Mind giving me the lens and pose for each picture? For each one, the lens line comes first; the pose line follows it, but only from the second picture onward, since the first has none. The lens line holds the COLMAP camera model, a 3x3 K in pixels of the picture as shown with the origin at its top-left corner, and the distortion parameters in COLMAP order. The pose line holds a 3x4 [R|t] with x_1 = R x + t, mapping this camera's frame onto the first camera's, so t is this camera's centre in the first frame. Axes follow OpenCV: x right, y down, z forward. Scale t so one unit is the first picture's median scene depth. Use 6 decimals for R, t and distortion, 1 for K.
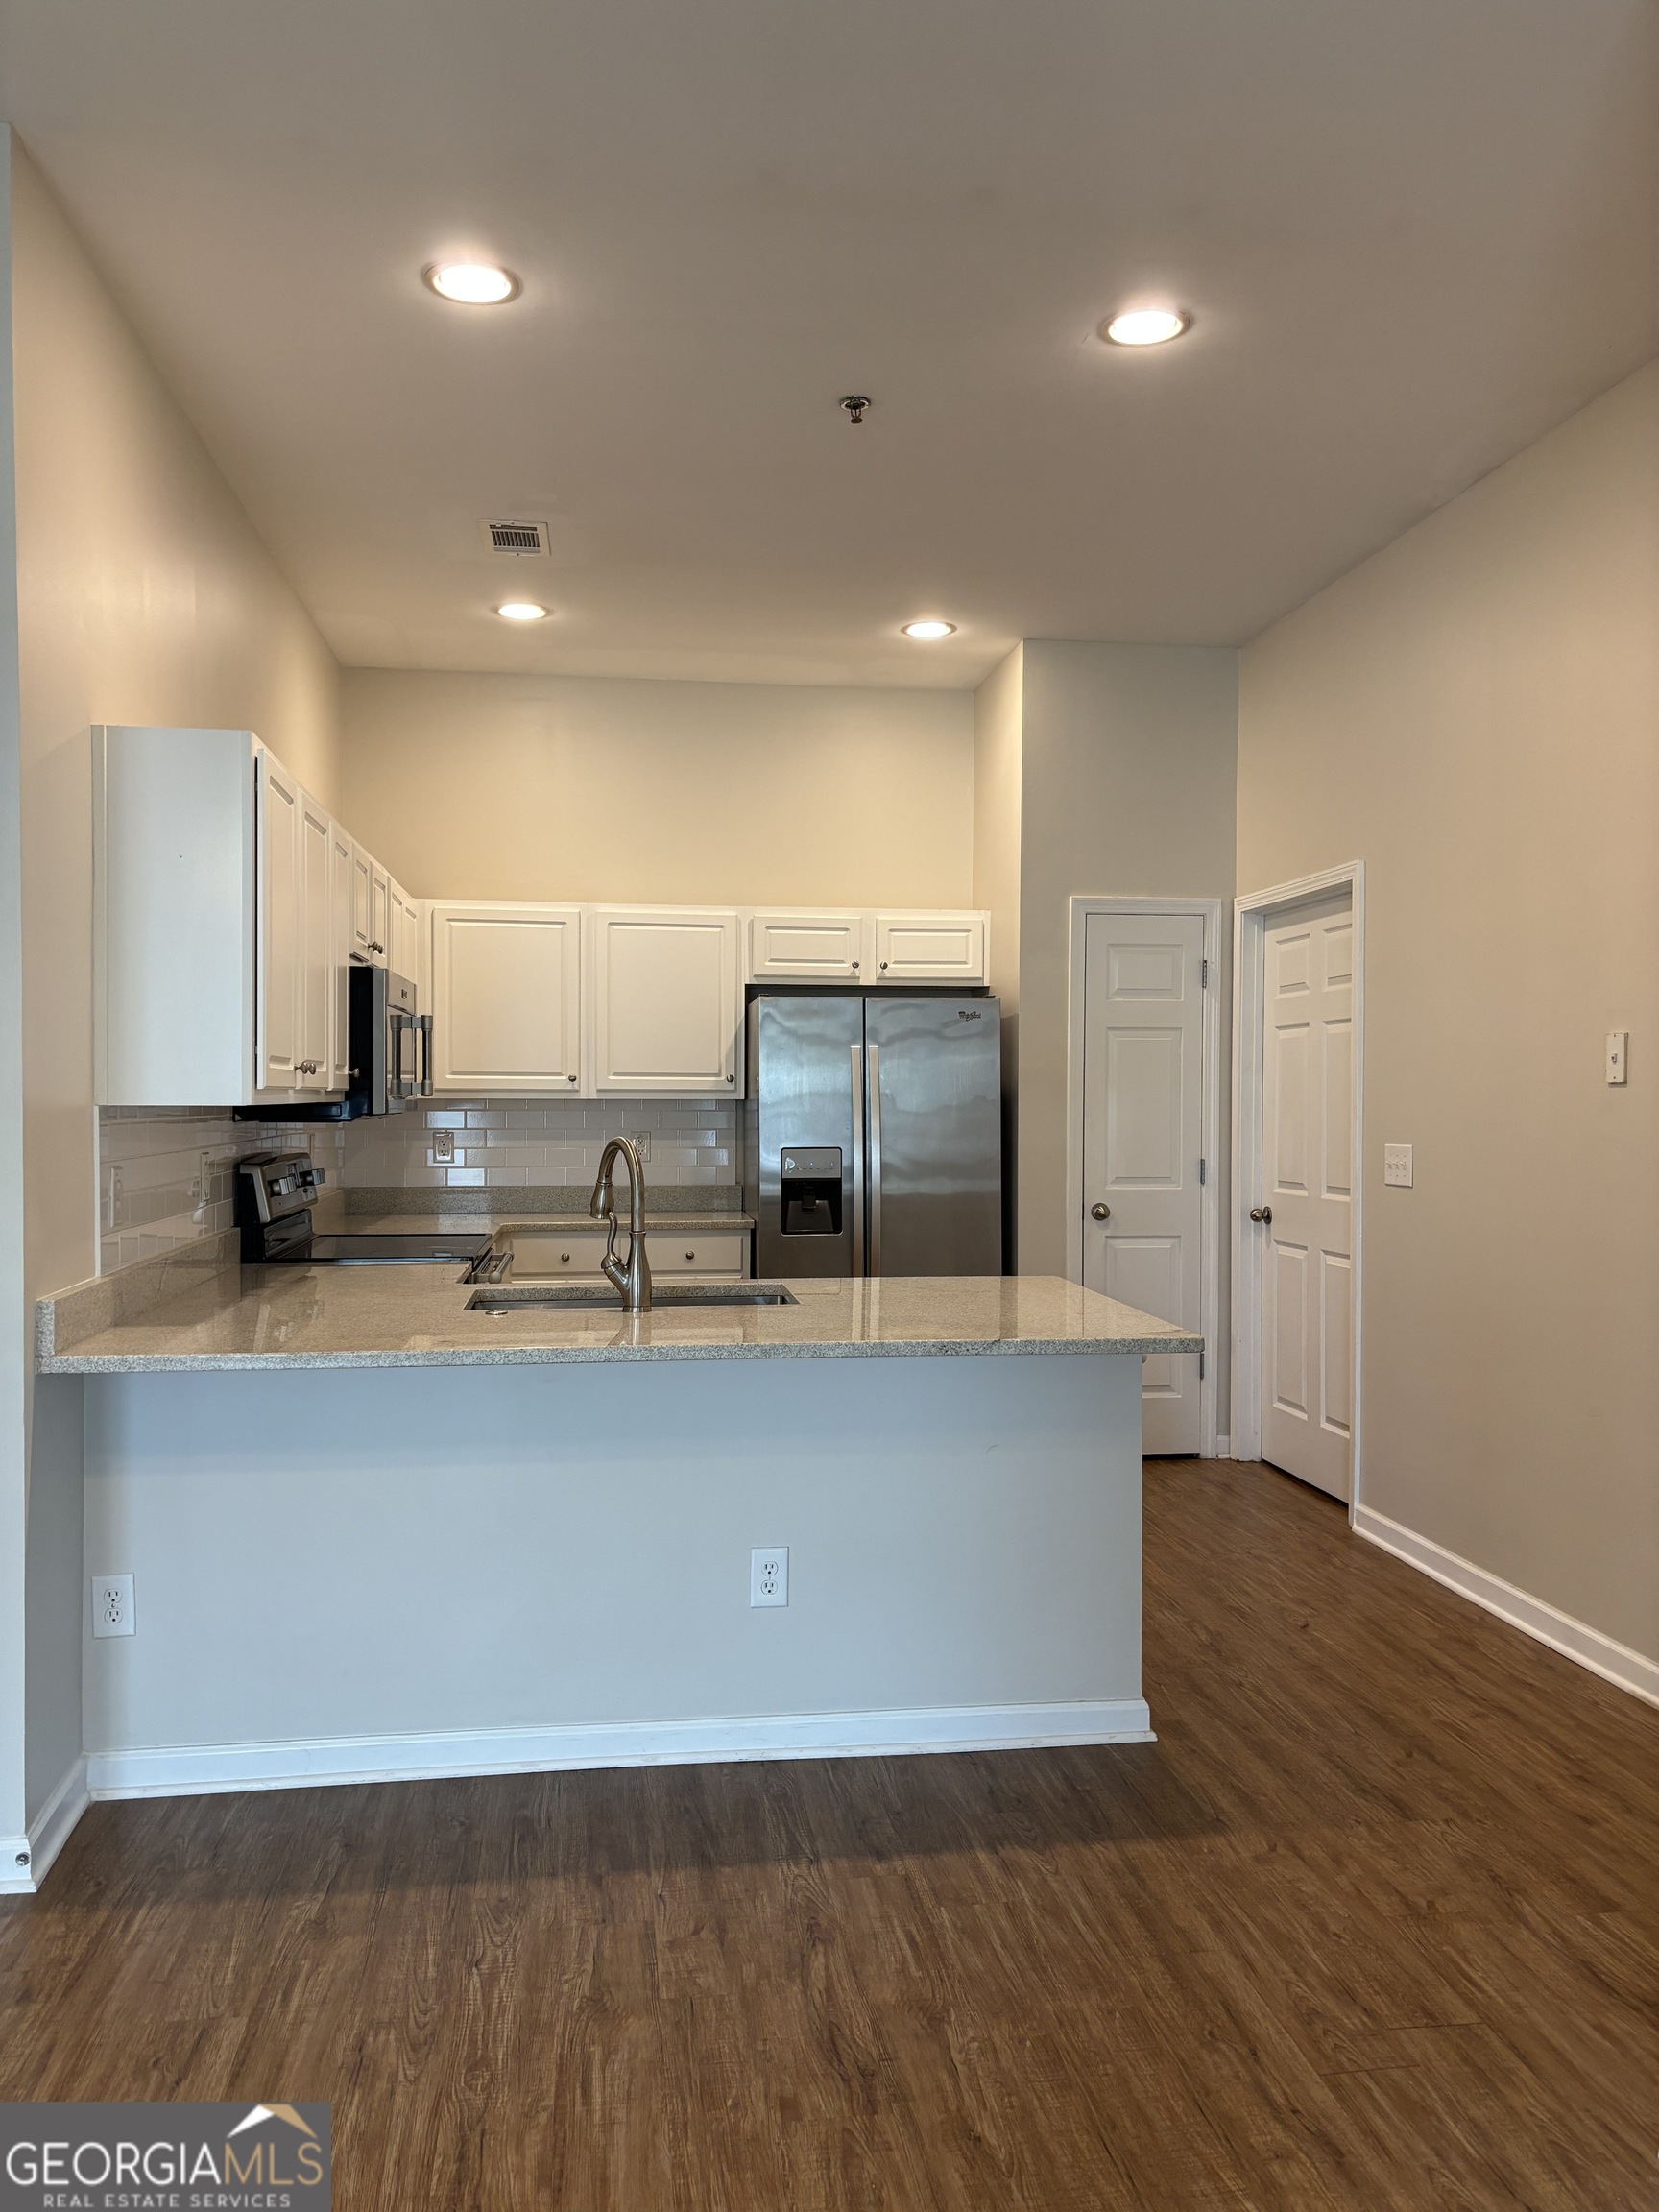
lens RADIAL K [[1659.9, 0, 815.2], [0, 1659.9, 1121.4], [0, 0, 1]] dist [0.049021, -0.059982]
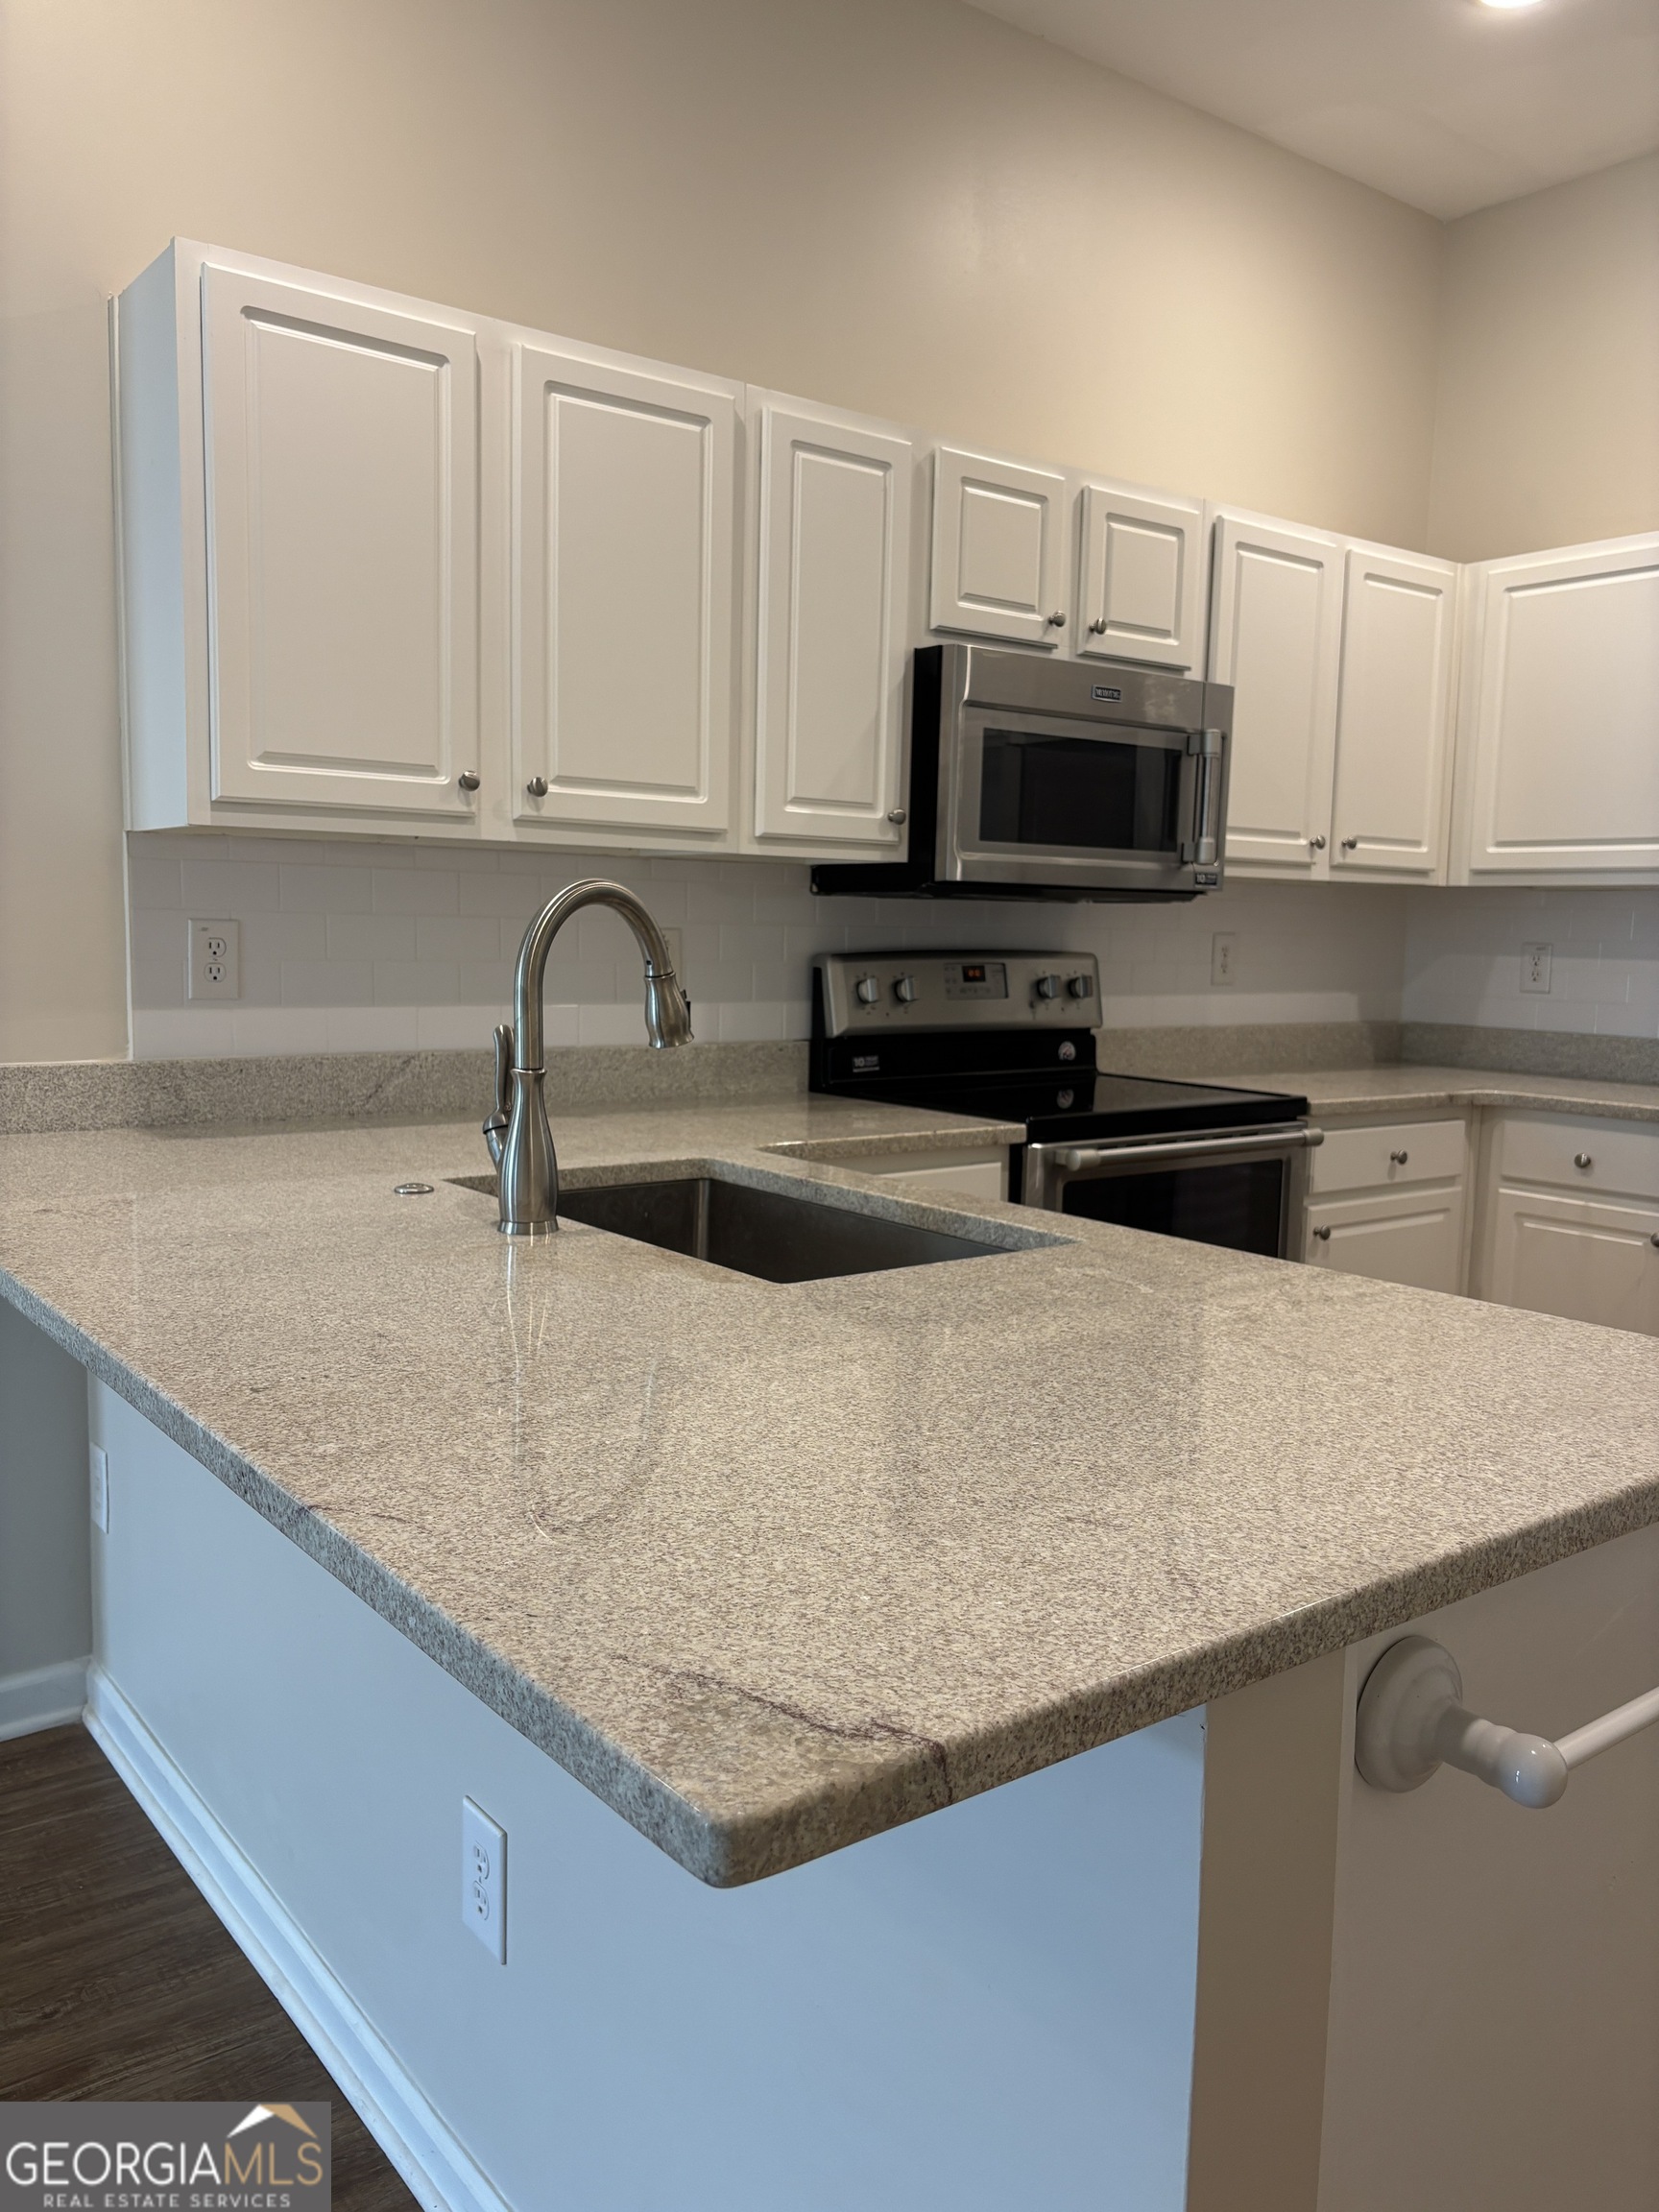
lens RADIAL K [[1659.9, 0, 814.7], [0, 1659.9, 1106.9], [0, 0, 1]] dist [0.049021, -0.059982]
pose [[0.491813, 0.101903, -0.864717, 0.202062], [-0.032953, 0.994595, 0.098466, 0.015206], [0.870077, -0.019932, 0.492512, 0.471308]]
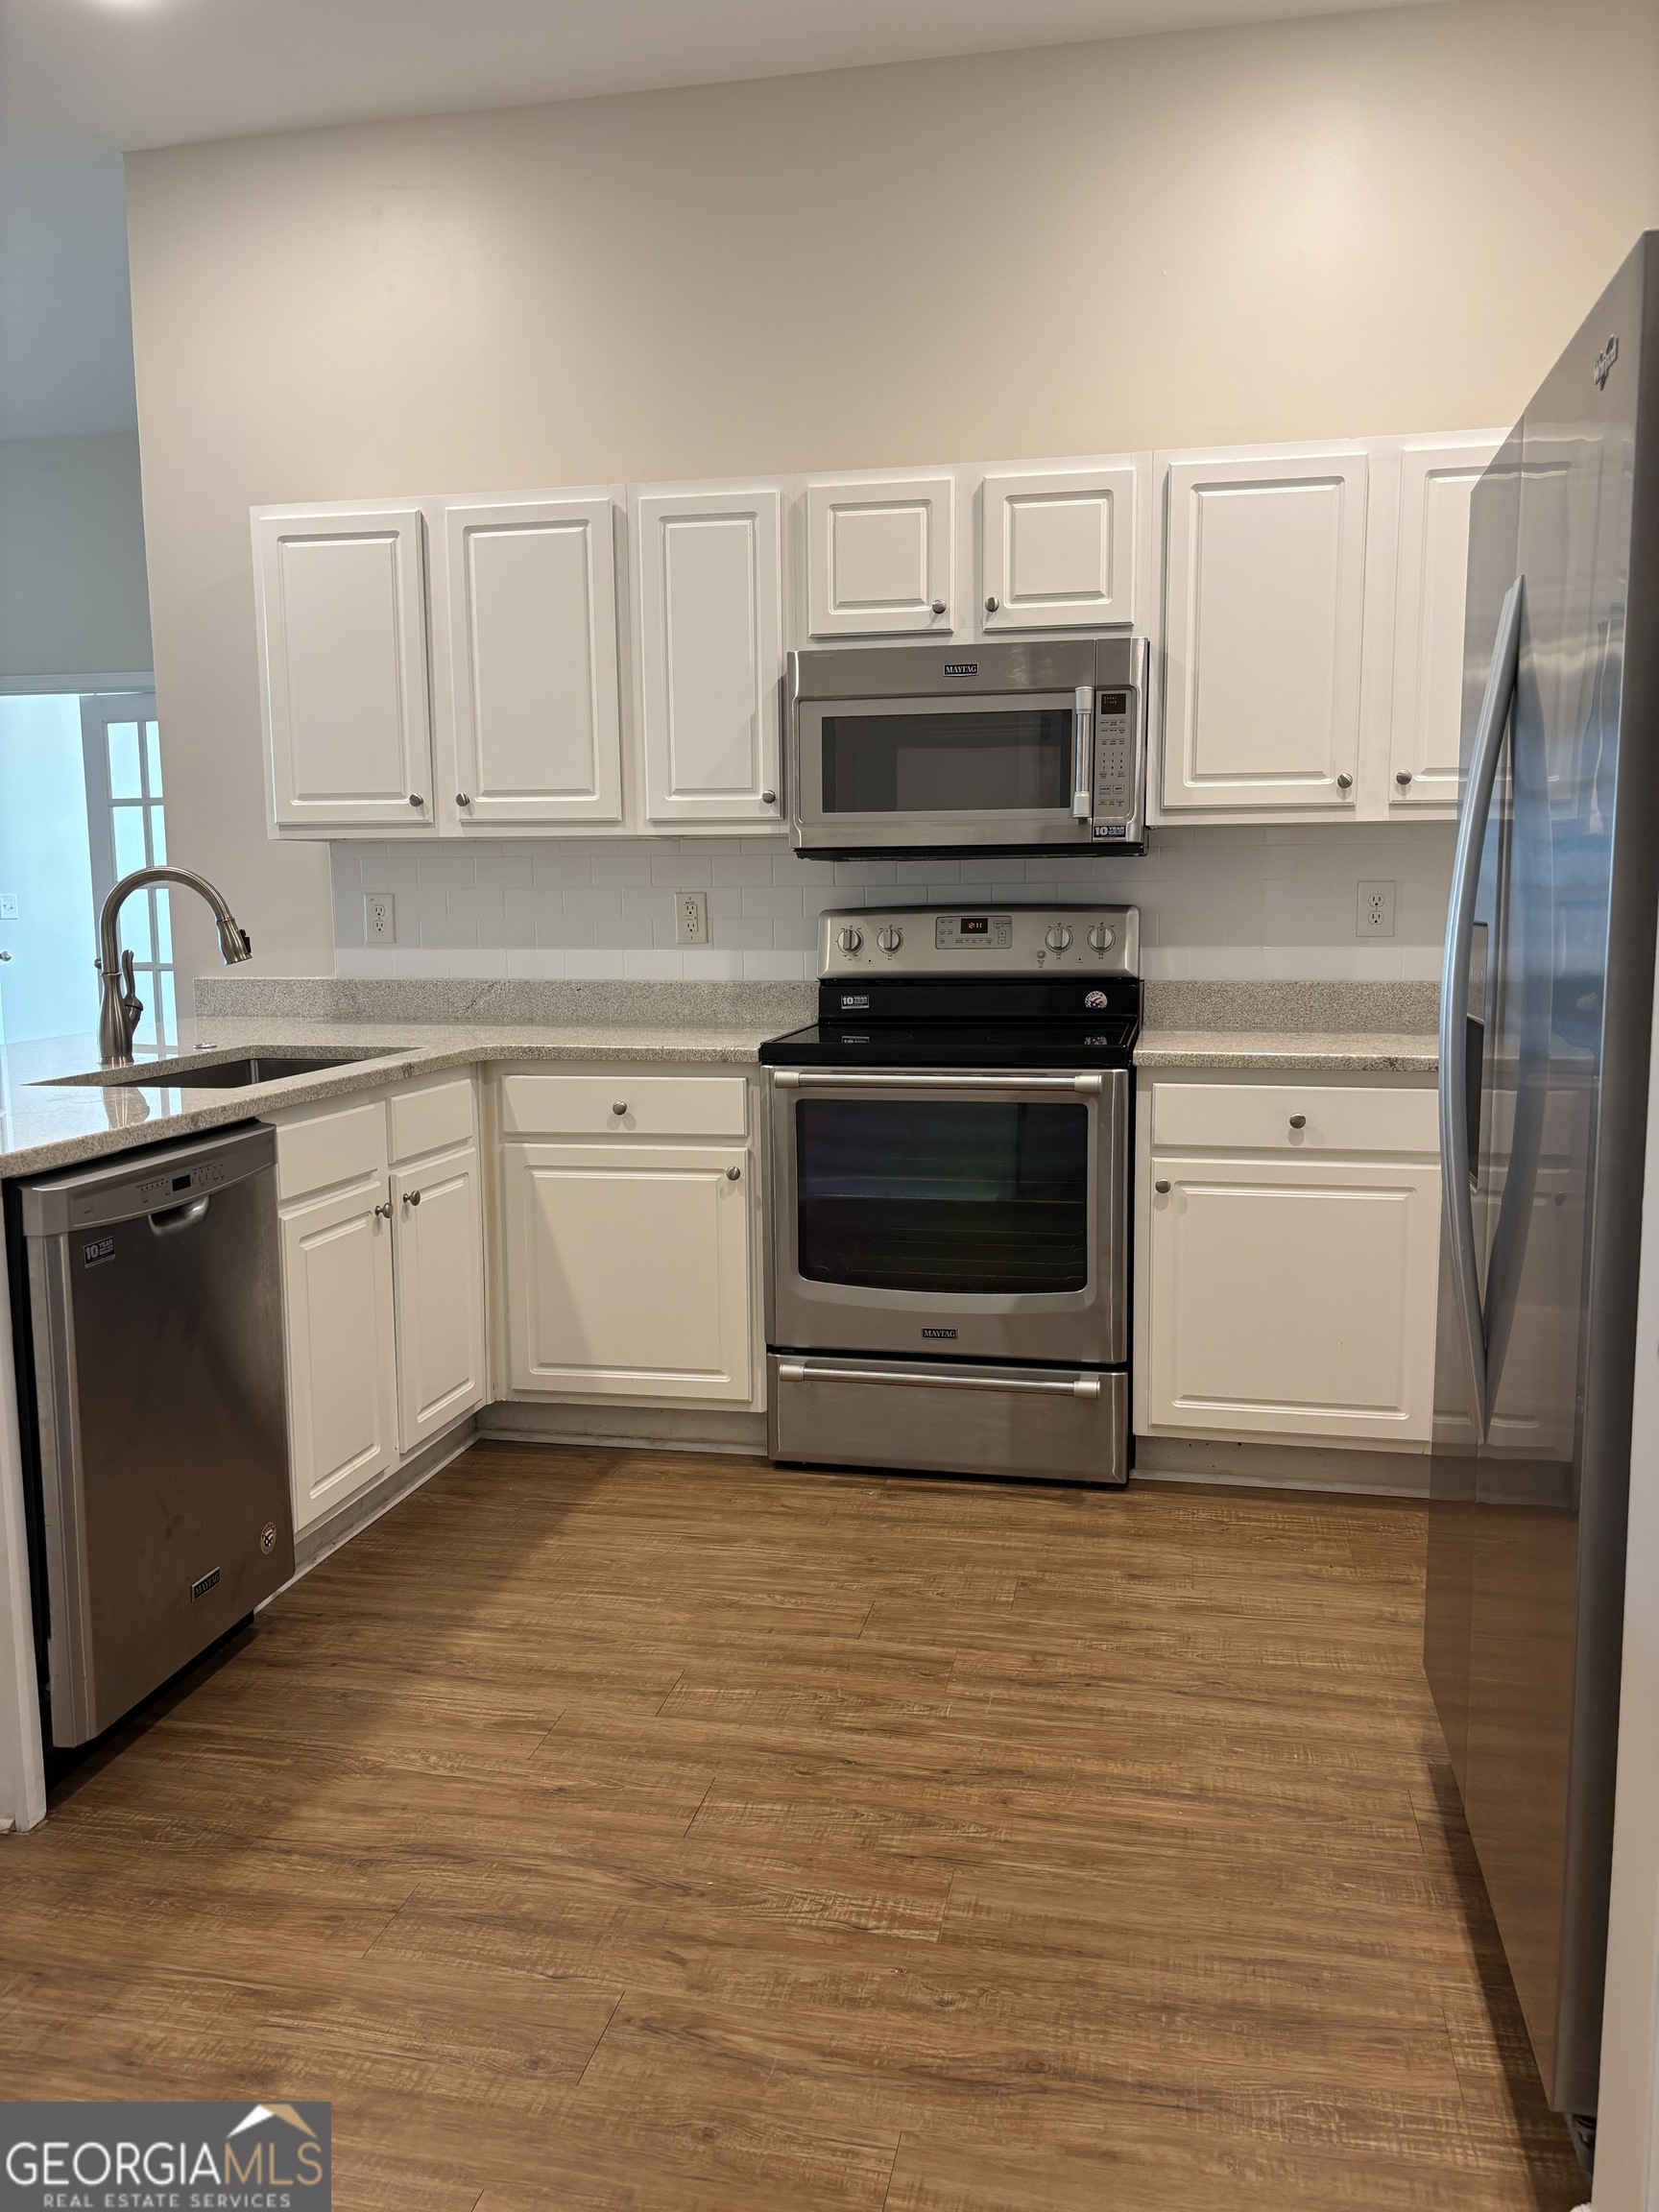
lens RADIAL K [[1659.9, 0, 848.1], [0, 1659.9, 1107.8], [0, 0, 1]] dist [0.049021, -0.059982]
pose [[-0.330190, 0.123323, -0.935824, 0.345864], [-0.008683, 0.990990, 0.133656, 0.008696], [0.943875, 0.052258, -0.326144, 0.948316]]
